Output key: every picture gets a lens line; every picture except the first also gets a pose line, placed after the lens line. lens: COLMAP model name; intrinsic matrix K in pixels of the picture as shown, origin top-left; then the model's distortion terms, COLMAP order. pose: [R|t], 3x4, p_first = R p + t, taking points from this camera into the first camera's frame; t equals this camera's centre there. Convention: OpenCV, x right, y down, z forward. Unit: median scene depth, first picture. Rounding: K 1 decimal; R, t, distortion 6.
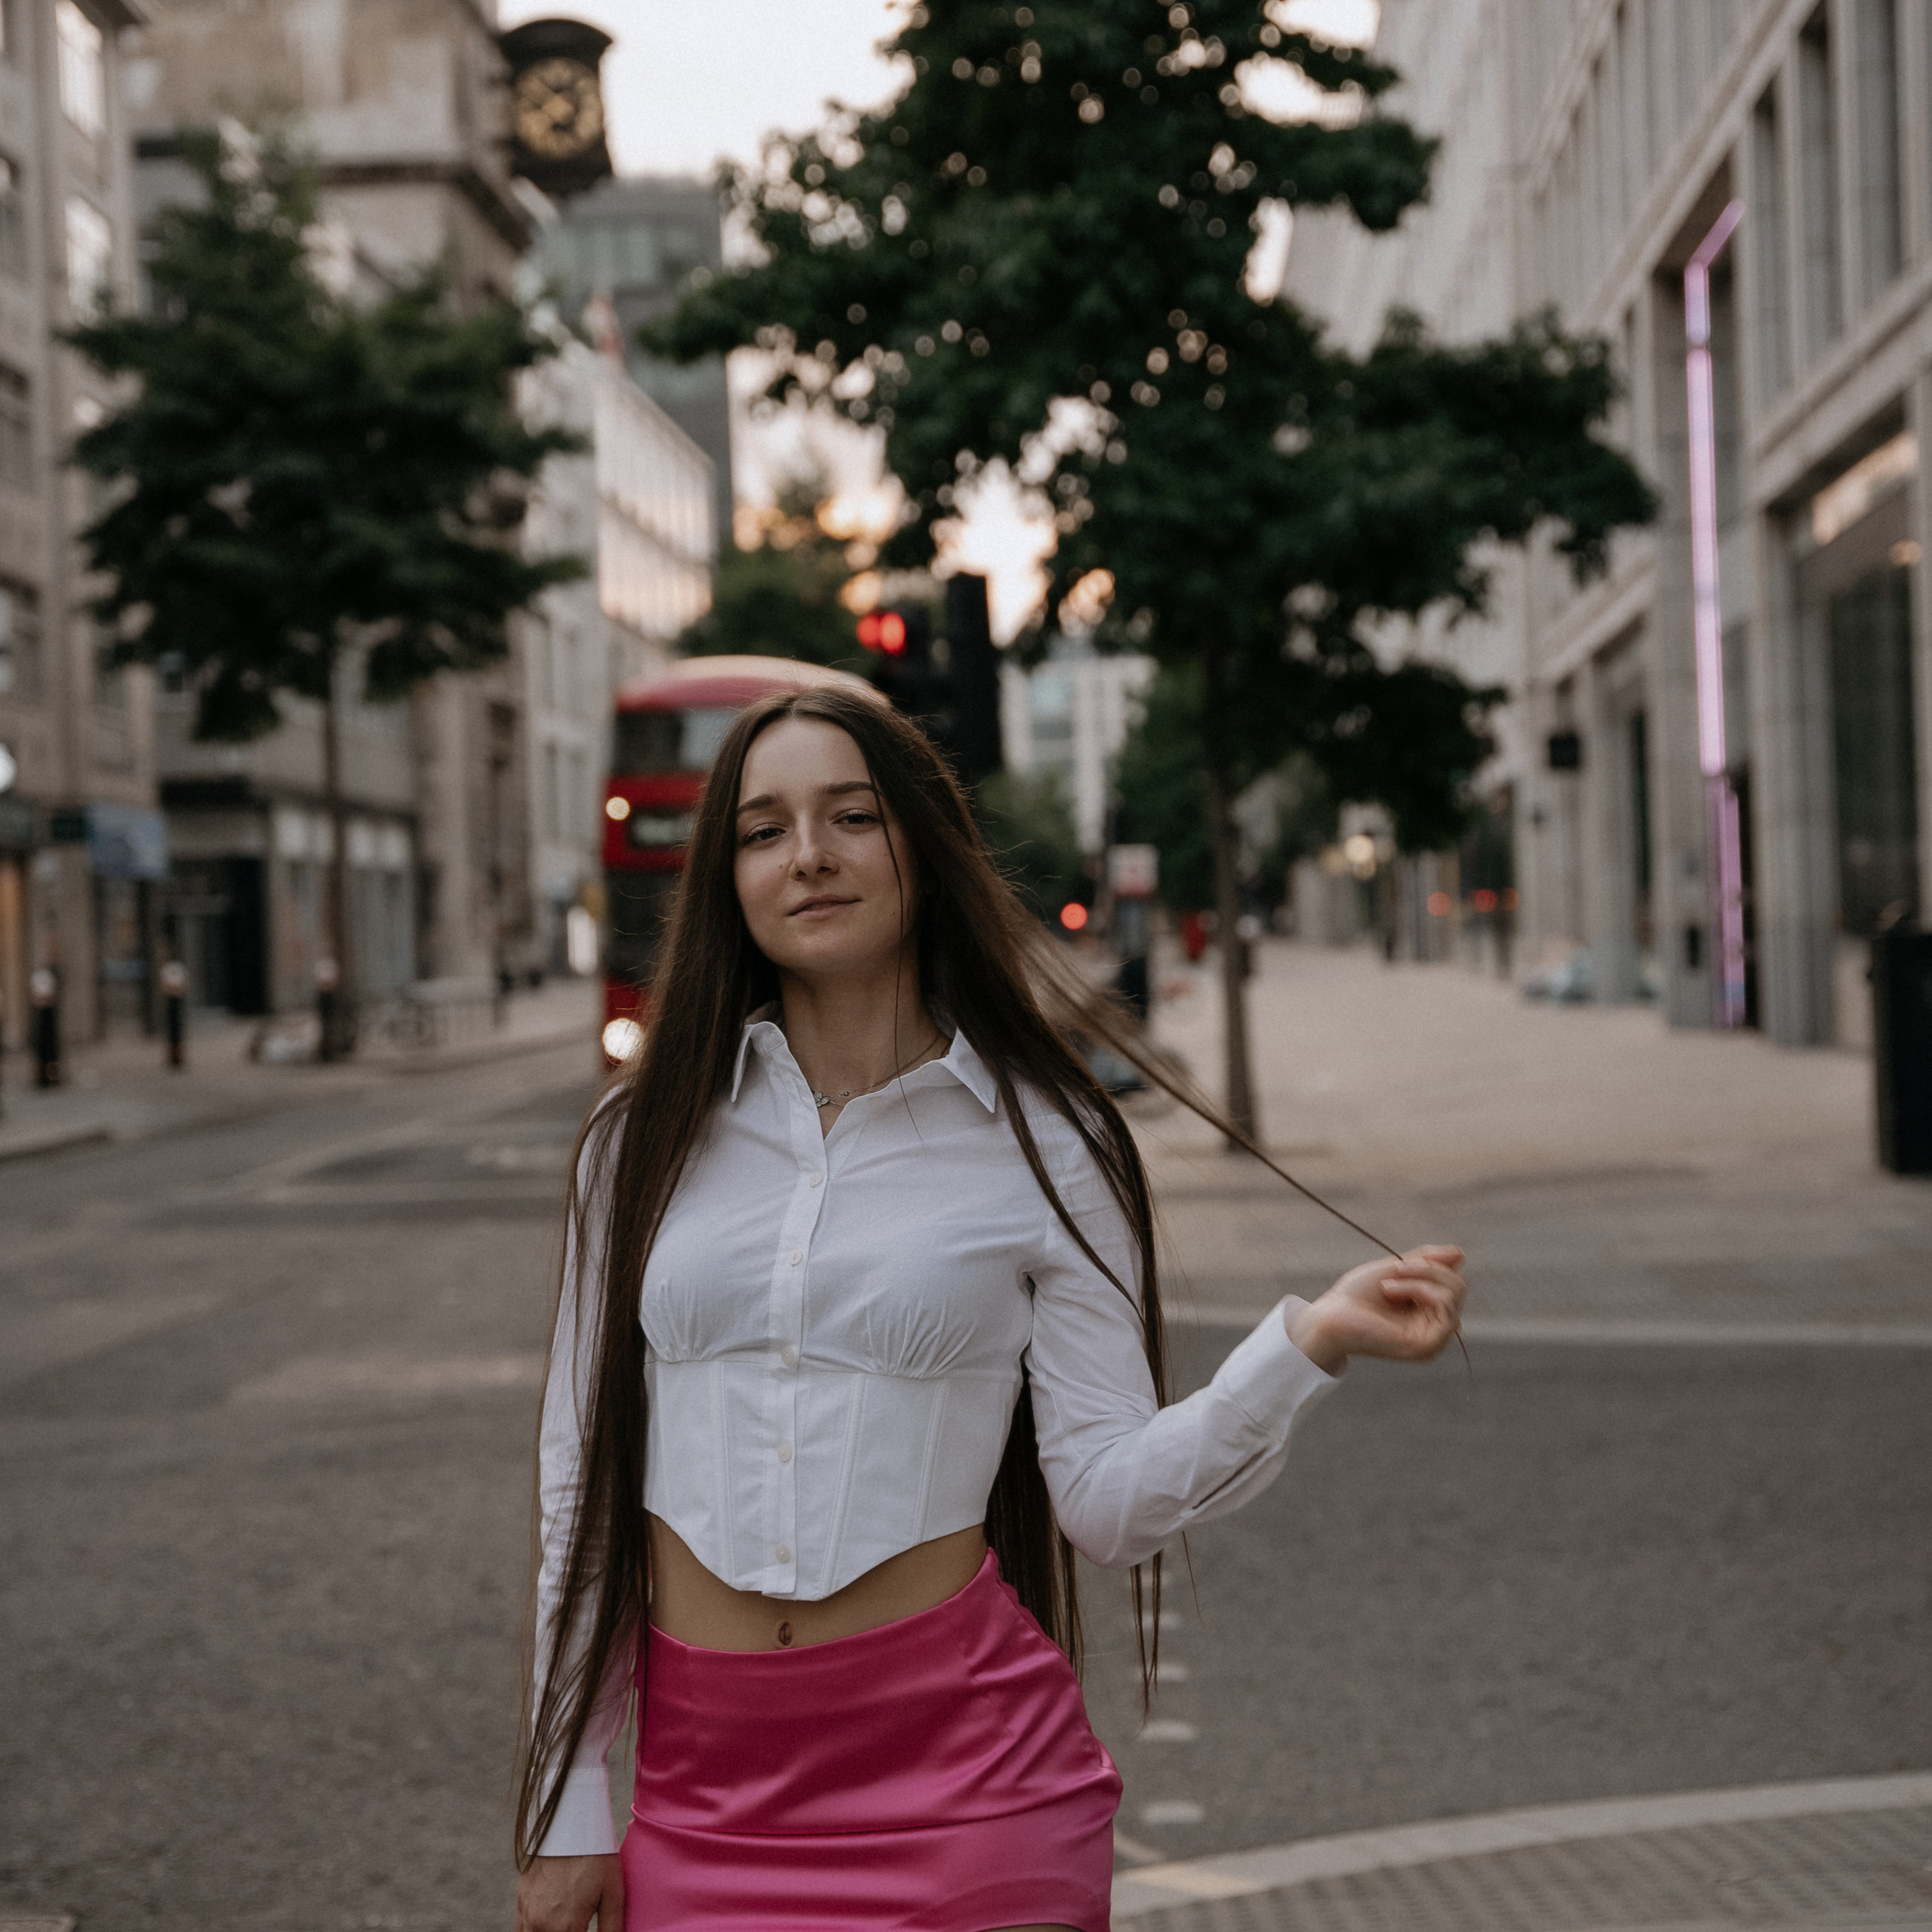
lens RADIAL K [[4268.0, 0, 964.3], [0, 4268.0, 967.7], [0, 0, 1]] dist [0.495017, 0.000000]
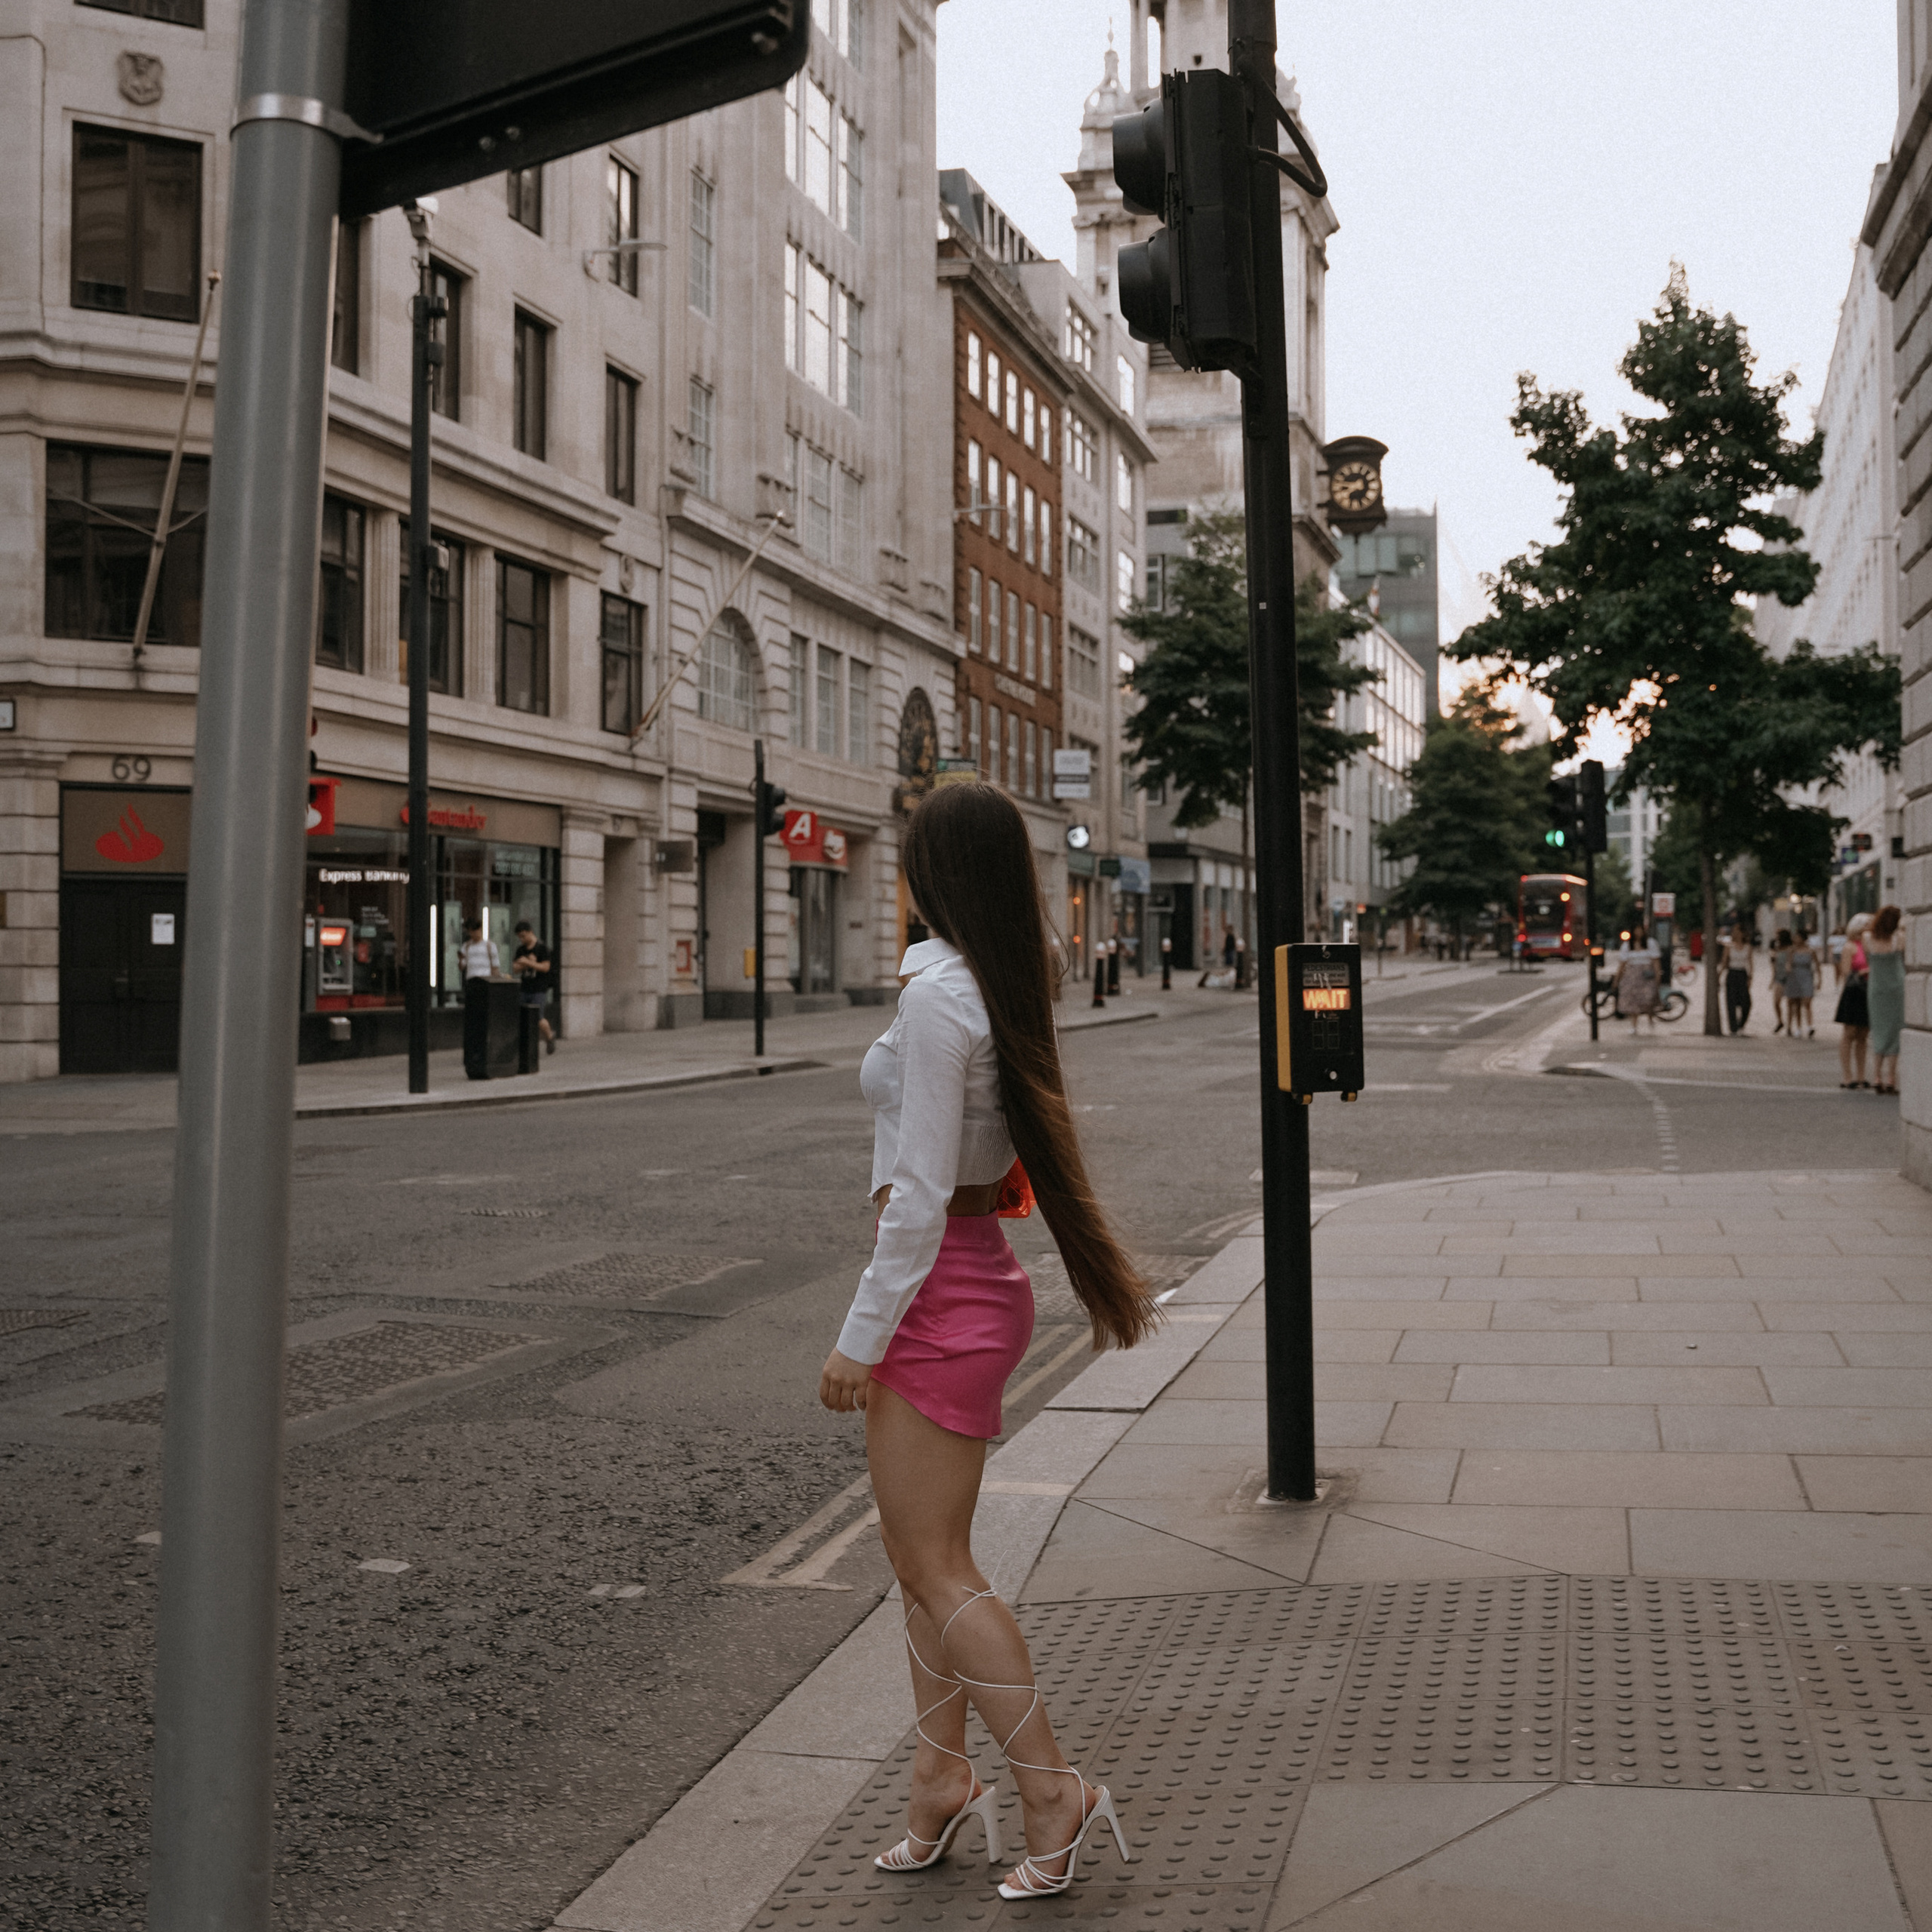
lens RADIAL K [[2763.7, 0, 966.6], [0, 2763.7, 970.3], [0, 0, 1]] dist [-0.064820, 0.000000]
pose [[0.978120, 0.034605, -0.205144, -0.017261], [-0.034066, 0.999401, 0.006158, 0.014298], [0.205234, 0.000965, 0.978712, -0.387997]]
